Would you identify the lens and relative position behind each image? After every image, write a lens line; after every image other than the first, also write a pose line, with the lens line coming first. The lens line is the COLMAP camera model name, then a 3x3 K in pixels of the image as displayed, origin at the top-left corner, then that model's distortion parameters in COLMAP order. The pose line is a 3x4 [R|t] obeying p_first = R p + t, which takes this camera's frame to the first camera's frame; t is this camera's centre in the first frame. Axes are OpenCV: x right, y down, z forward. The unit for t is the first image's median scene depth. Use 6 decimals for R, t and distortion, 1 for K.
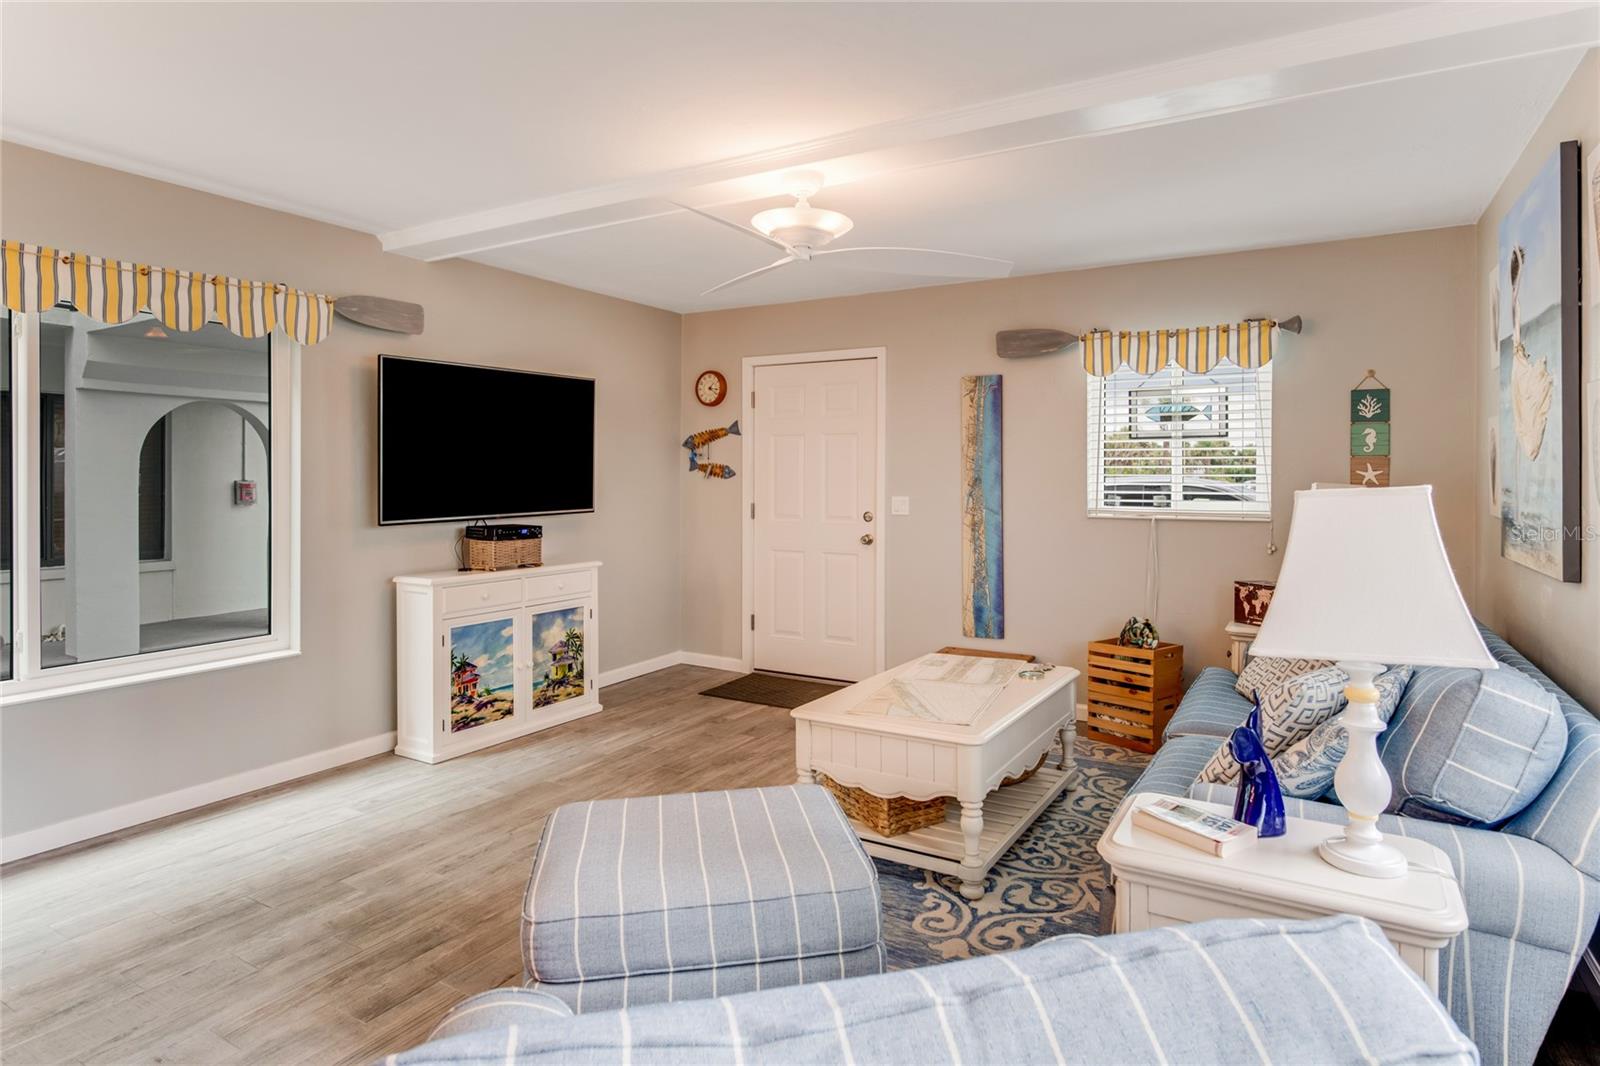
lens RADIAL K [[898.9, 0, 796.1], [0, 898.9, 467.8], [0, 0, 1]] dist [0.014533, -0.000859]
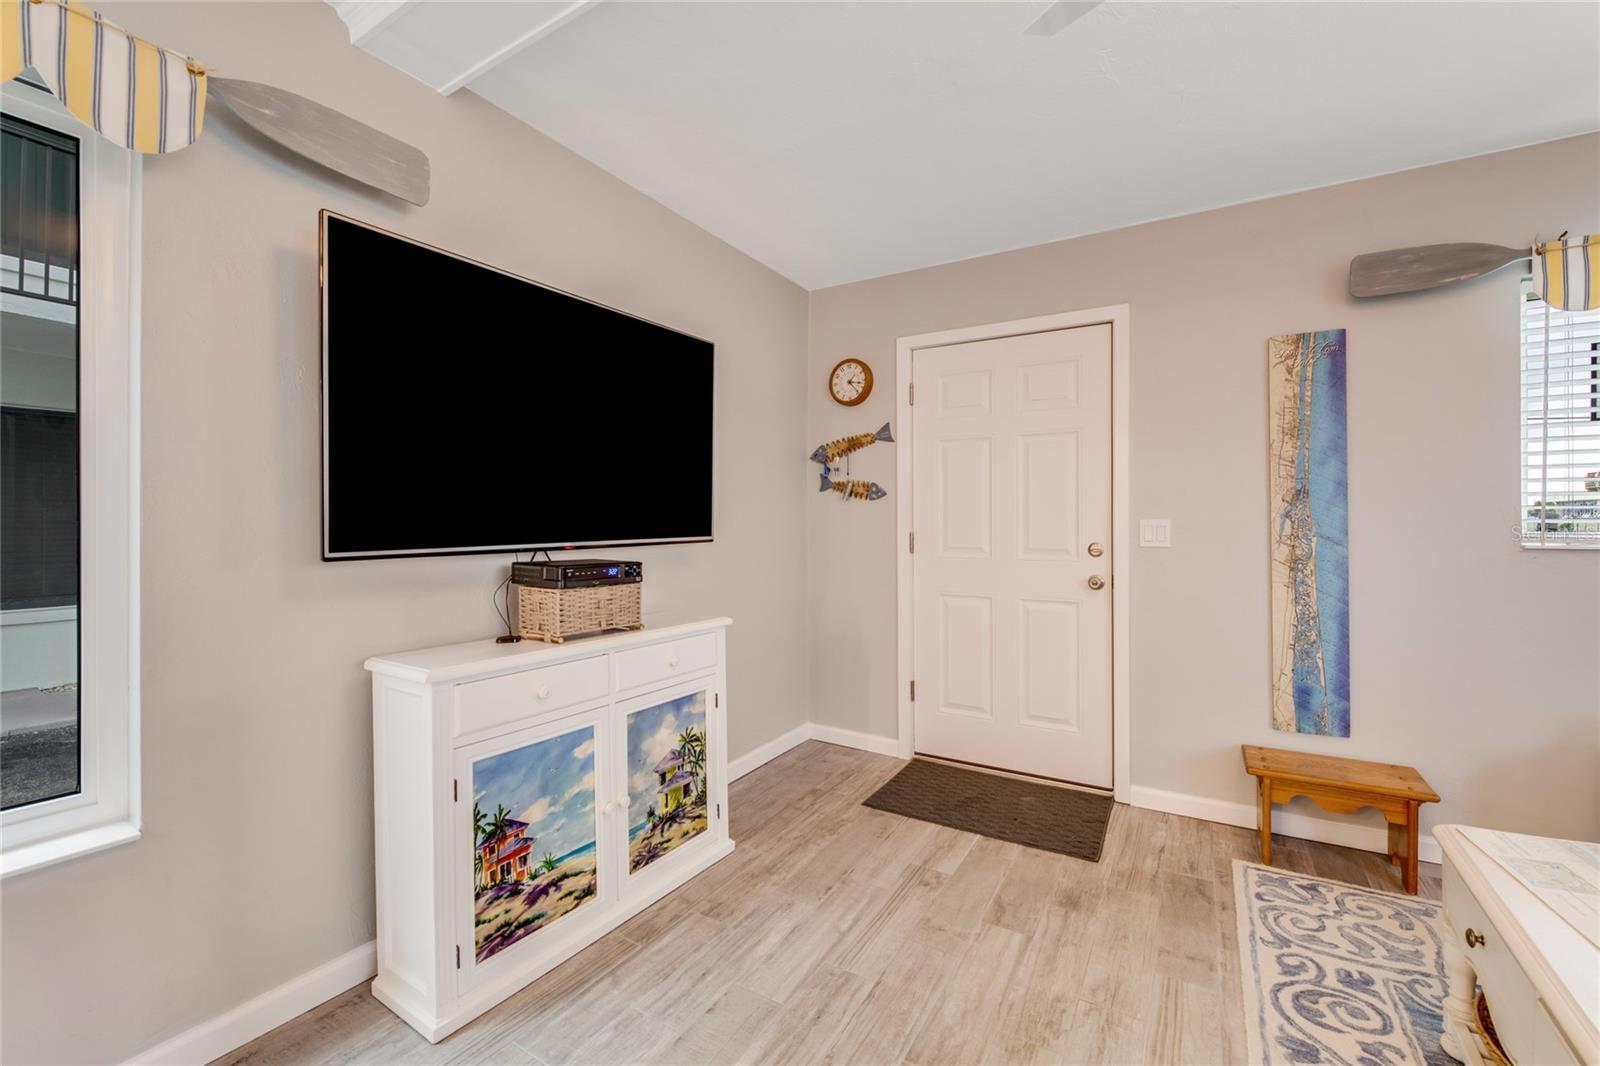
lens RADIAL K [[674.4, 0, 795.4], [0, 674.4, 530.2], [0, 0, 1]] dist [-0.009923, -0.000449]
pose [[0.999844, 0.001047, -0.017657, -0.167211], [-0.000738, 0.999846, 0.017510, 0.034669], [0.017672, -0.017495, 0.999691, 0.538703]]
